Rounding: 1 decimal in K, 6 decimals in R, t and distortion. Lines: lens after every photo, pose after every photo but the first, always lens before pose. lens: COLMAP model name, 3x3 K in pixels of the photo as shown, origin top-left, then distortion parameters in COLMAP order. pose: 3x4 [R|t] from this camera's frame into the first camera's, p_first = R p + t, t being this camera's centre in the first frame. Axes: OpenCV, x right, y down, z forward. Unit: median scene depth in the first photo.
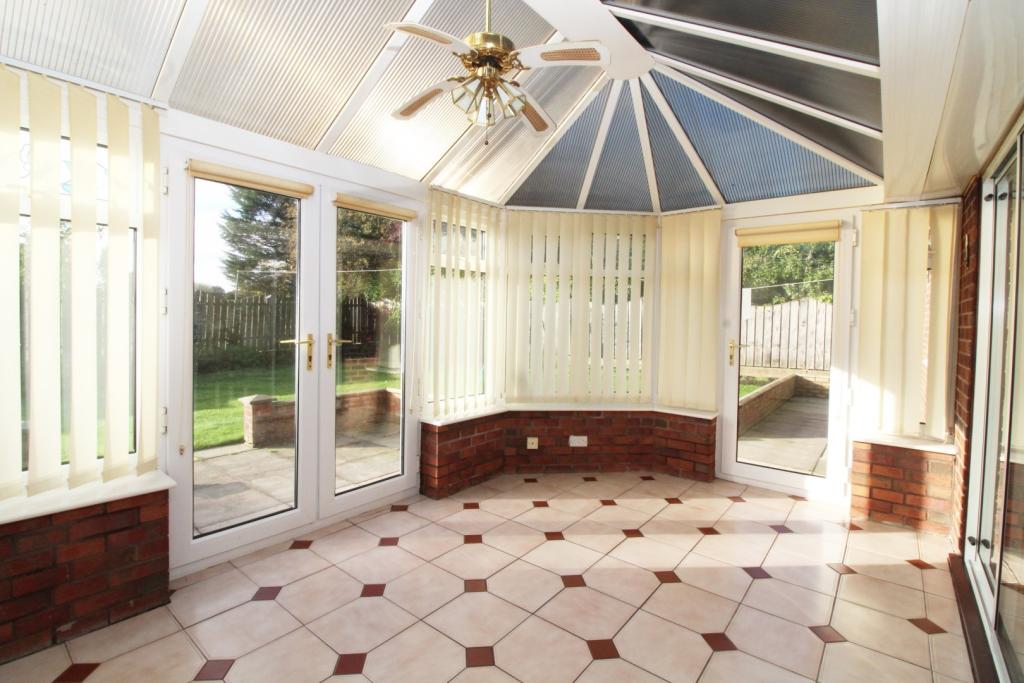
lens RADIAL K [[476.2, 0, 512.1], [0, 476.2, 330.8], [0, 0, 1]] dist [-0.016956, -0.000406]
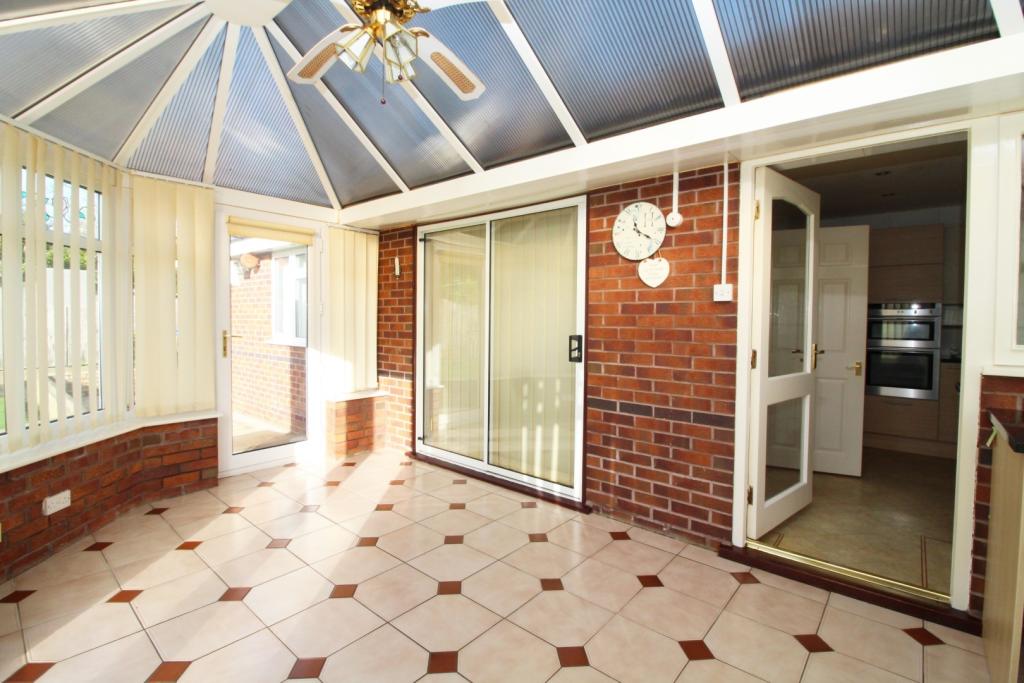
lens RADIAL K [[476.2, 0, 512.1], [0, 476.2, 330.8], [0, 0, 1]] dist [-0.016956, -0.000406]
pose [[0.027483, -0.047429, 0.998496, -0.534804], [0.017393, 0.998745, 0.046962, -0.017713], [-0.999471, 0.016077, 0.028273, 0.438789]]
